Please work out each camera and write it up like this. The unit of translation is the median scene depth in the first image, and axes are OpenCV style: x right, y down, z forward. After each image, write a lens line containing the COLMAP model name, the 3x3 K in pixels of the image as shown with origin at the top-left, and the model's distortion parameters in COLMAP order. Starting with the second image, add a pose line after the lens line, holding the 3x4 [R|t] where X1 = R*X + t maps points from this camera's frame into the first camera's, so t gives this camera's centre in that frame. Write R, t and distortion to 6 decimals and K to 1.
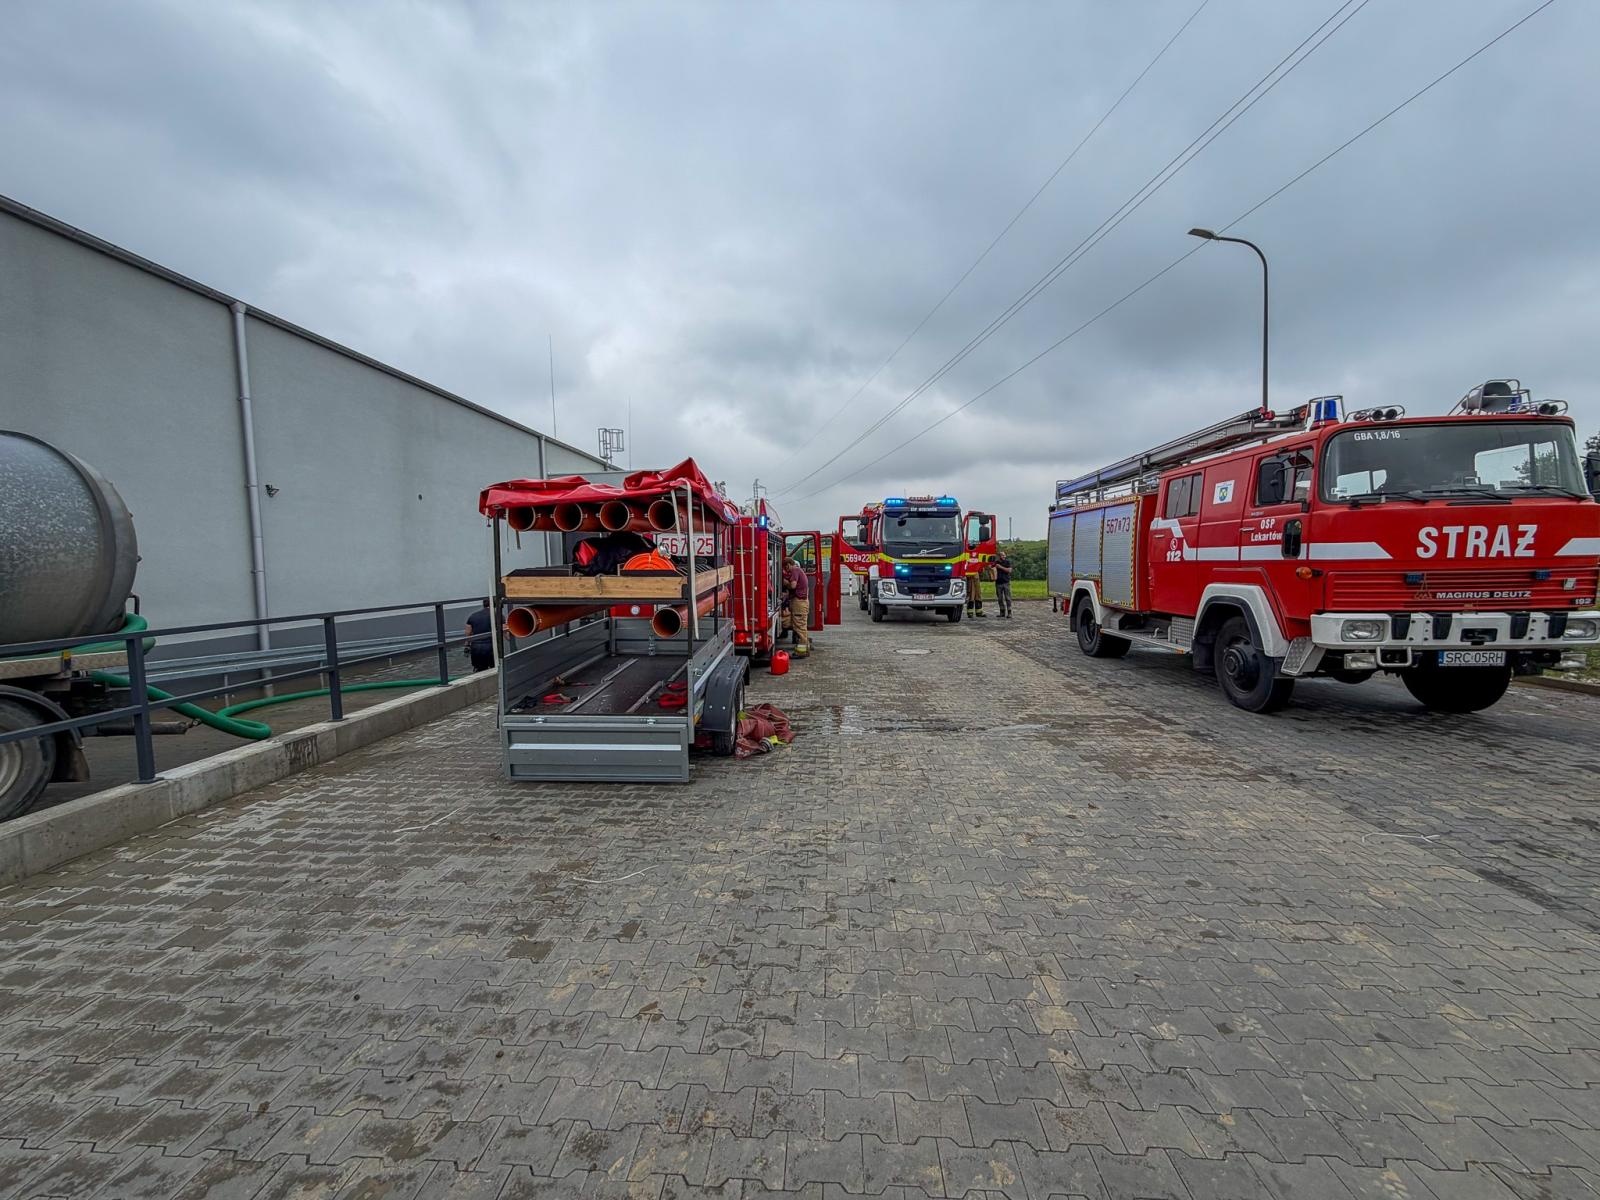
lens RADIAL K [[694.9, 0, 799.8], [0, 694.9, 631.5], [0, 0, 1]] dist [-0.001237, -0.000217]
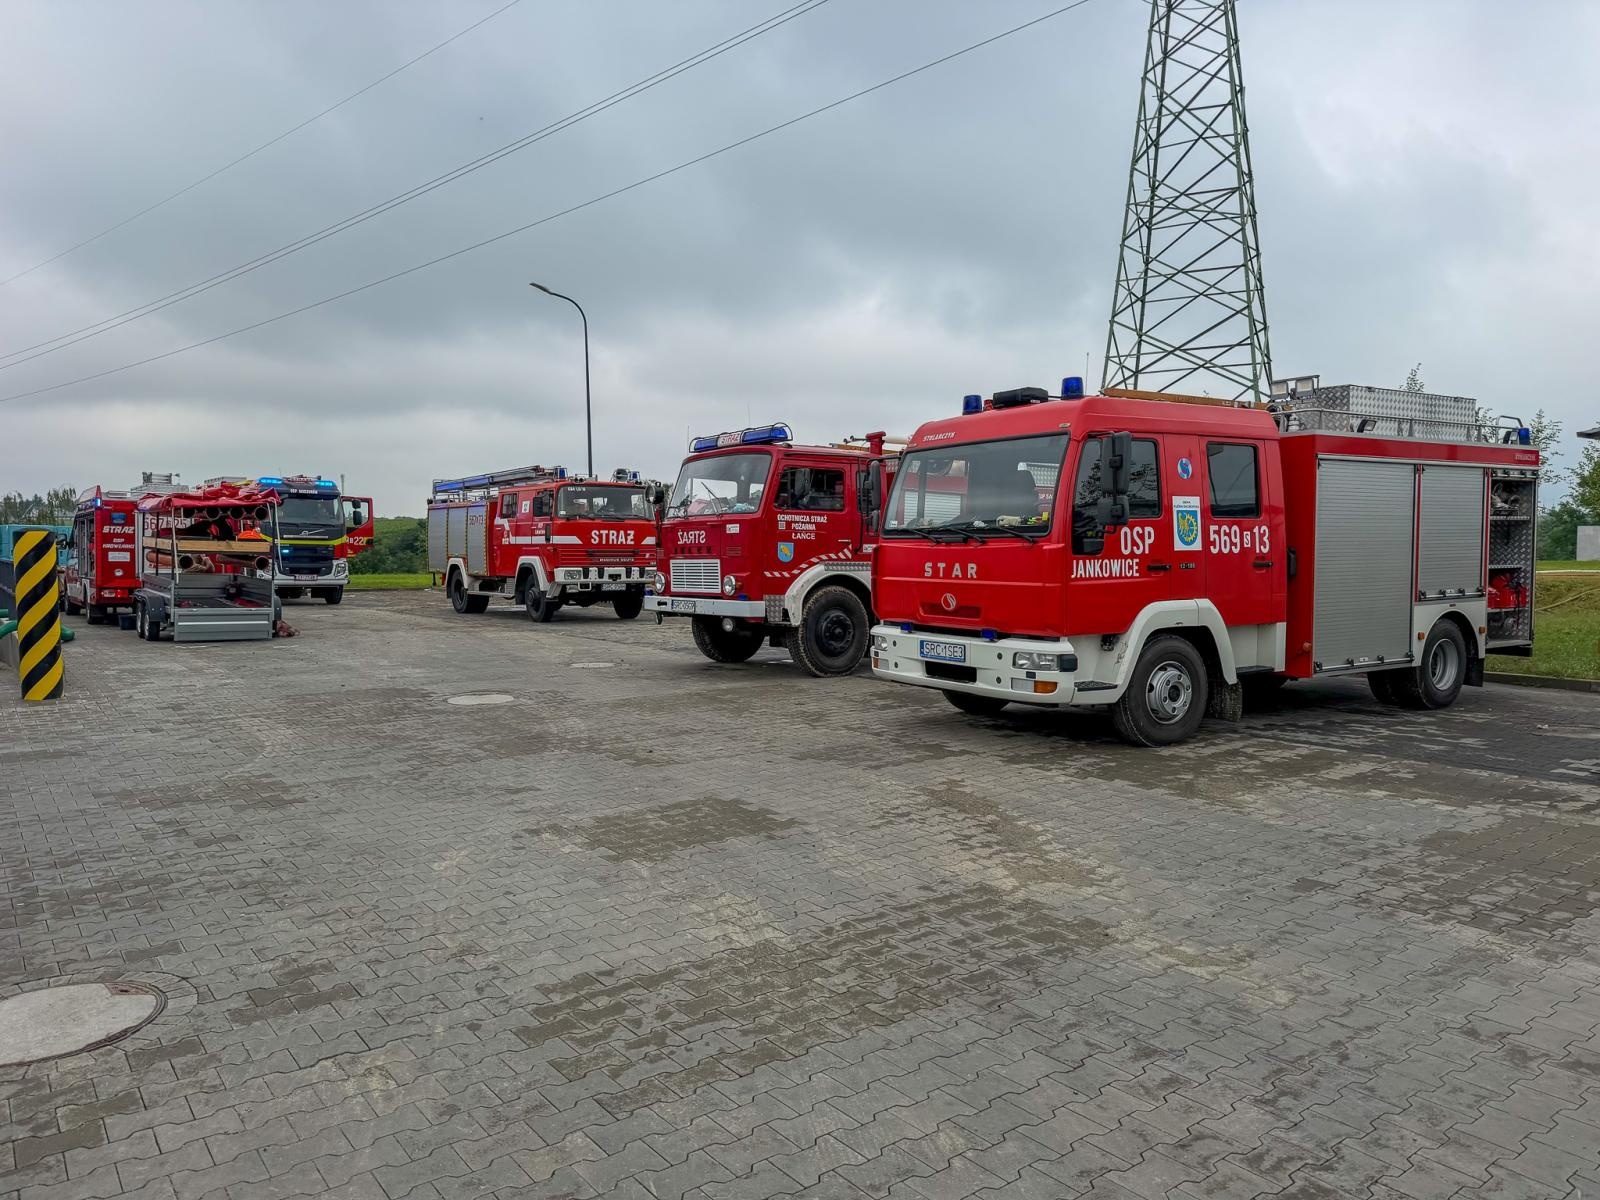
lens RADIAL K [[1153.6, 0, 800.0], [0, 1153.6, 600.0], [0, 0, 1]] dist [-0.000369, -0.000017]
pose [[0.786756, -0.004161, 0.617250, -0.697949], [0.040929, 0.998128, -0.045440, 0.212746], [-0.615905, 0.061014, 0.785454, -1.817770]]
